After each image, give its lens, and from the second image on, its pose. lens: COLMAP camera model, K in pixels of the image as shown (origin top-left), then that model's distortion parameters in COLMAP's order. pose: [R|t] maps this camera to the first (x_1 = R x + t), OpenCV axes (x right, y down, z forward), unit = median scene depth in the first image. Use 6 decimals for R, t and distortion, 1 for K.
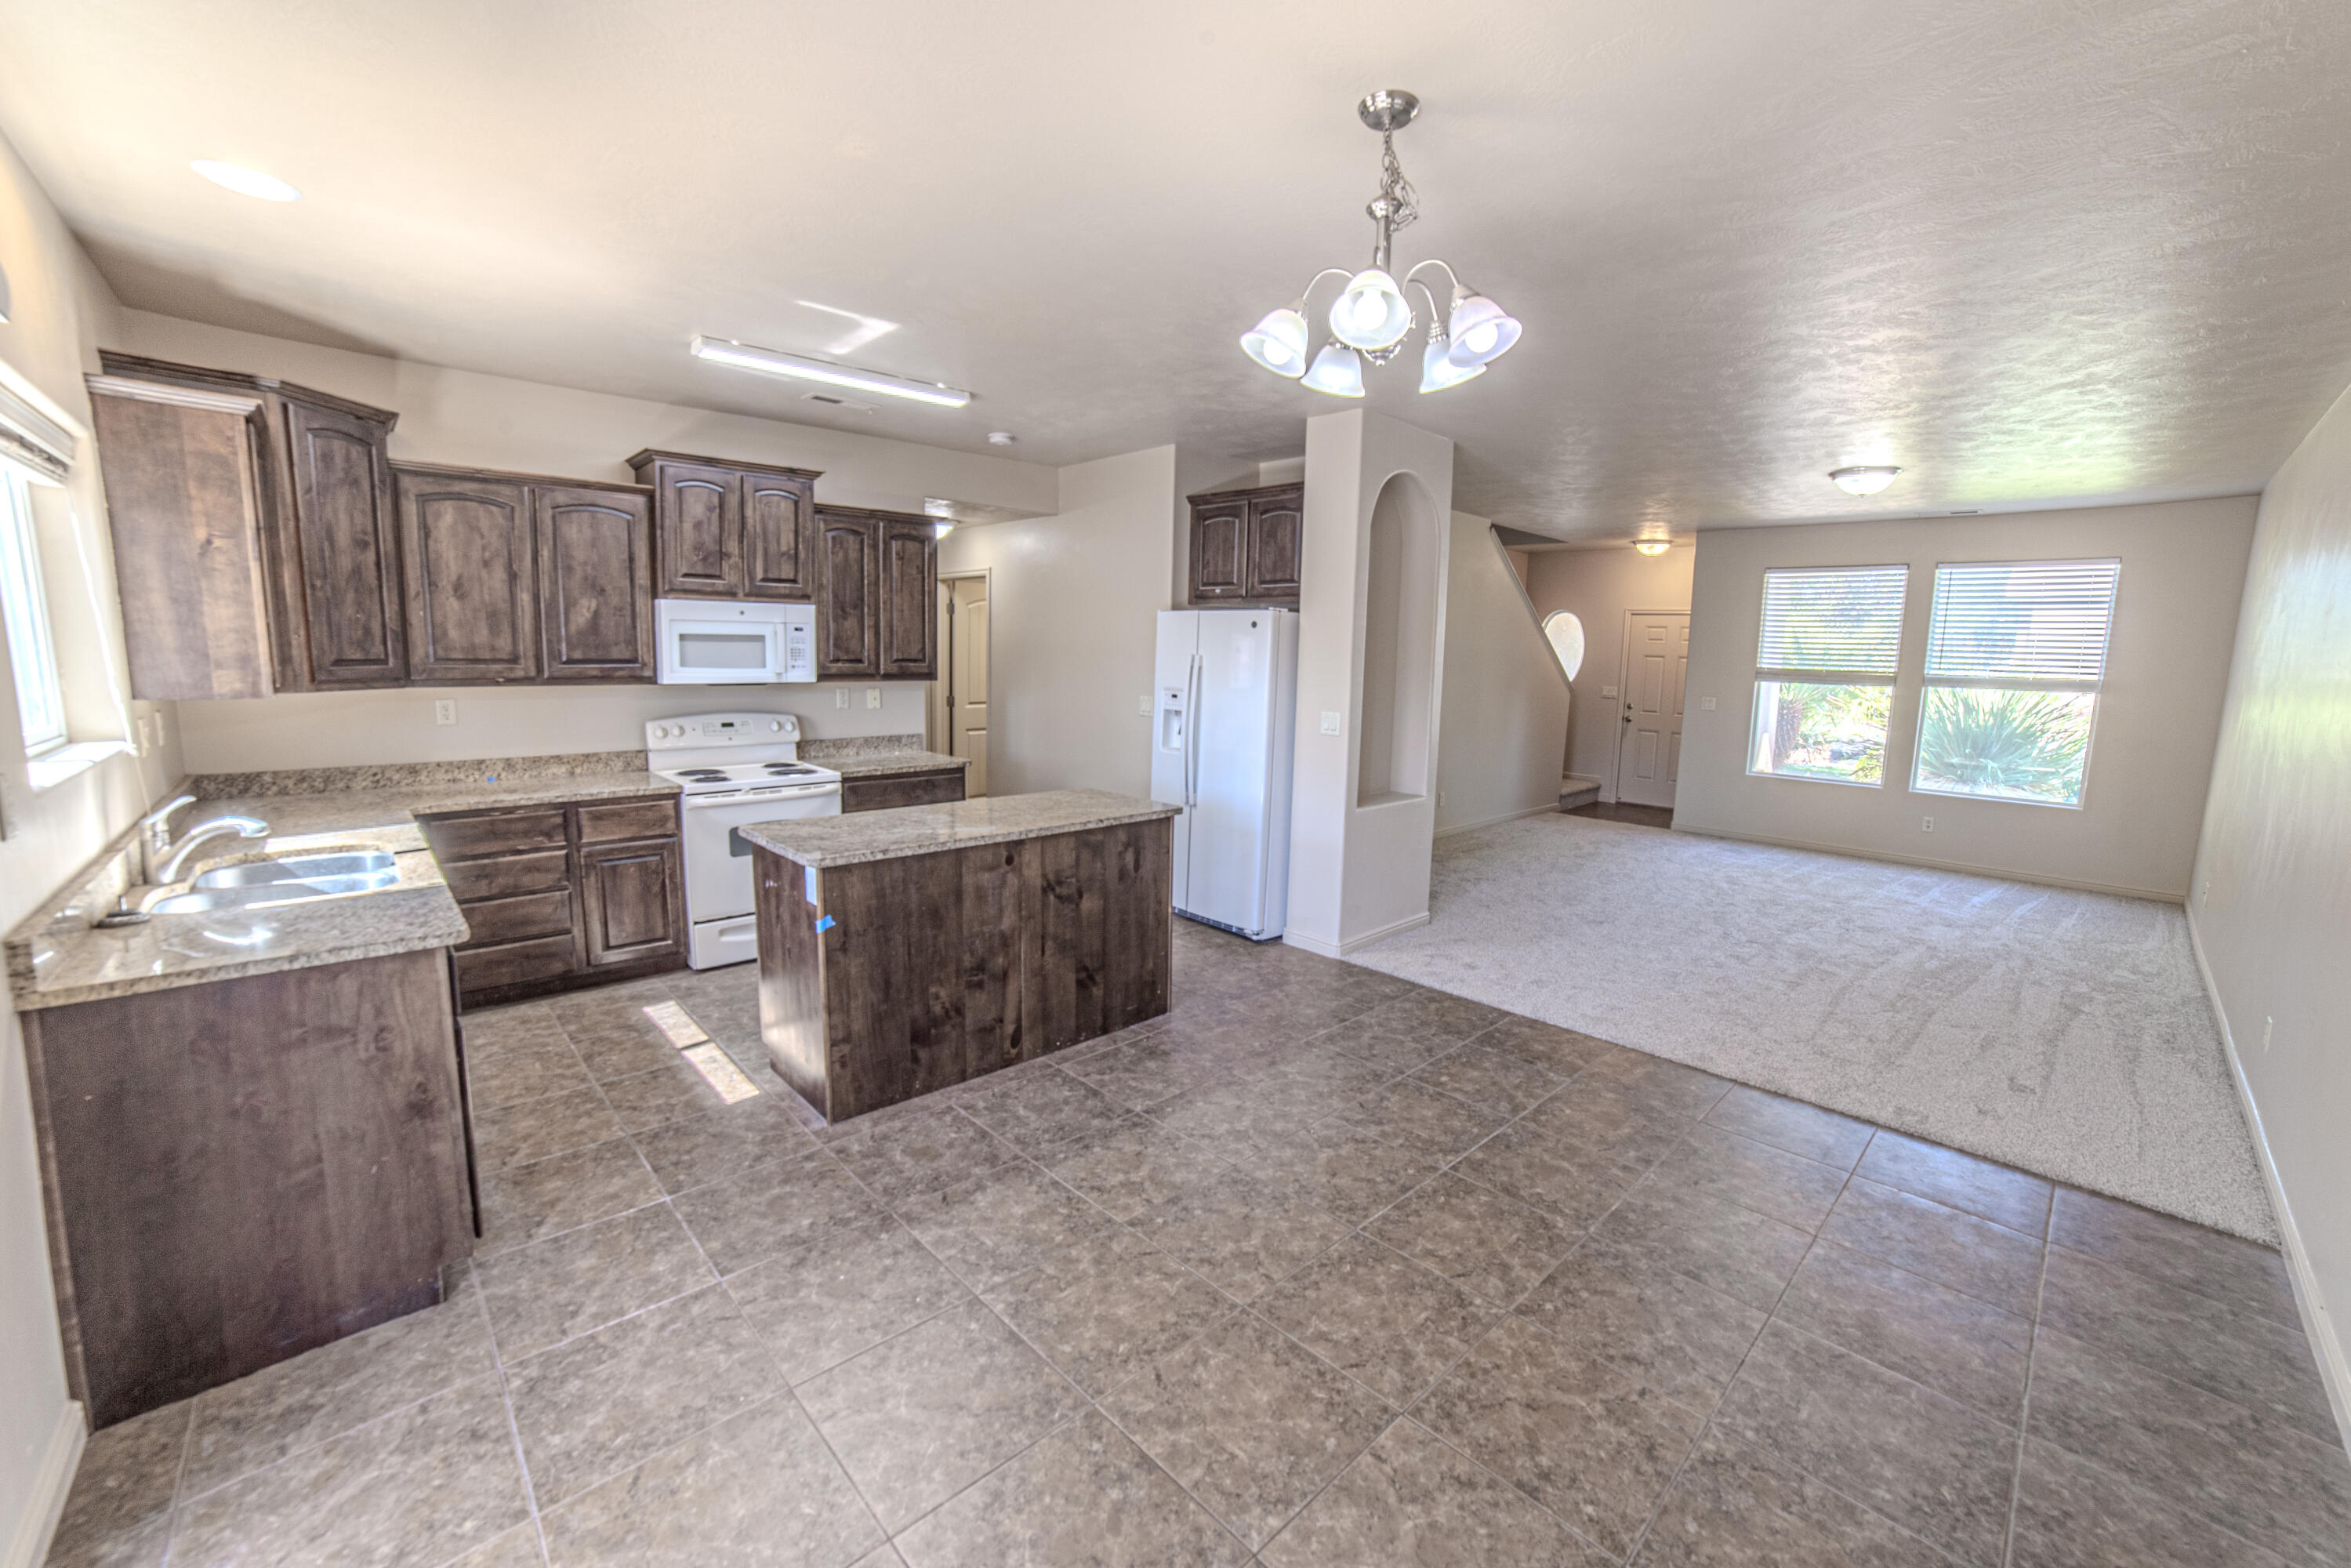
lens RADIAL K [[936.5, 0, 1165.5], [0, 936.5, 781.9], [0, 0, 1]] dist [-0.004743, 0.000282]
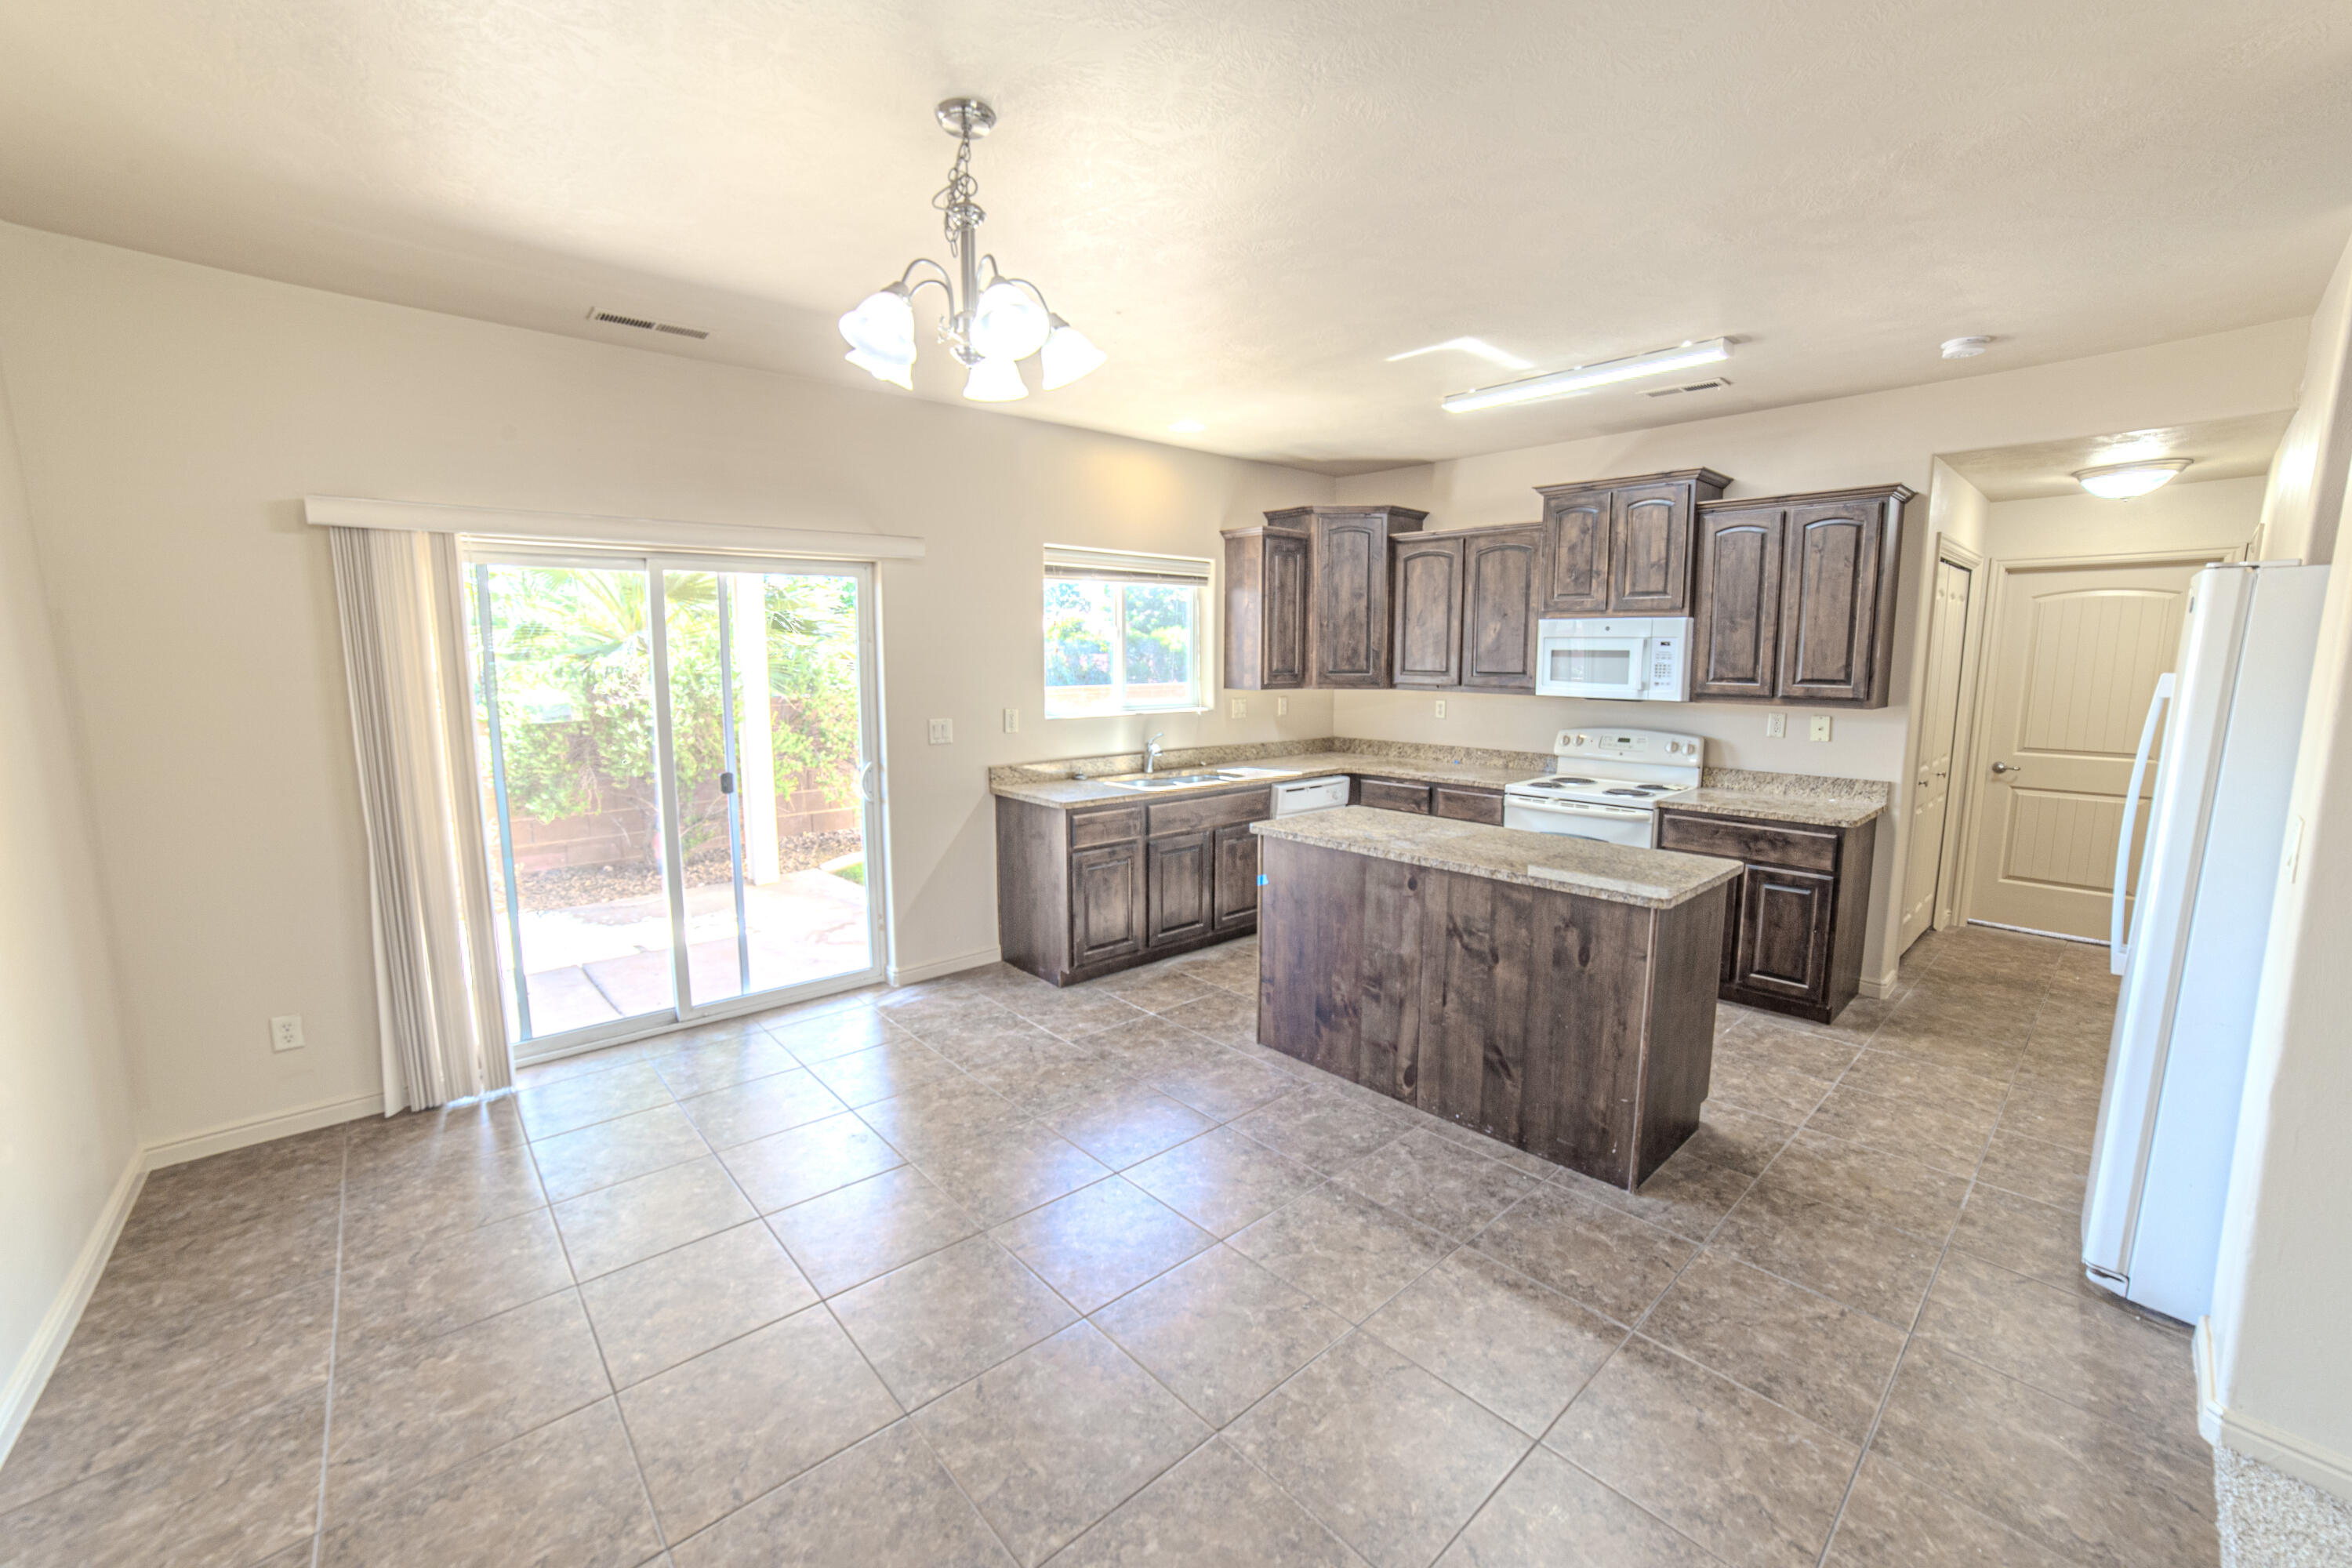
lens RADIAL K [[936.8, 0, 1172.4], [0, 936.8, 770.8], [0, 0, 1]] dist [-0.004743, 0.000282]
pose [[0.029204, 0.111505, -0.993335, 0.696785], [-0.147630, 0.983341, 0.106042, -0.086166], [0.988611, 0.143549, 0.045179, 0.653464]]
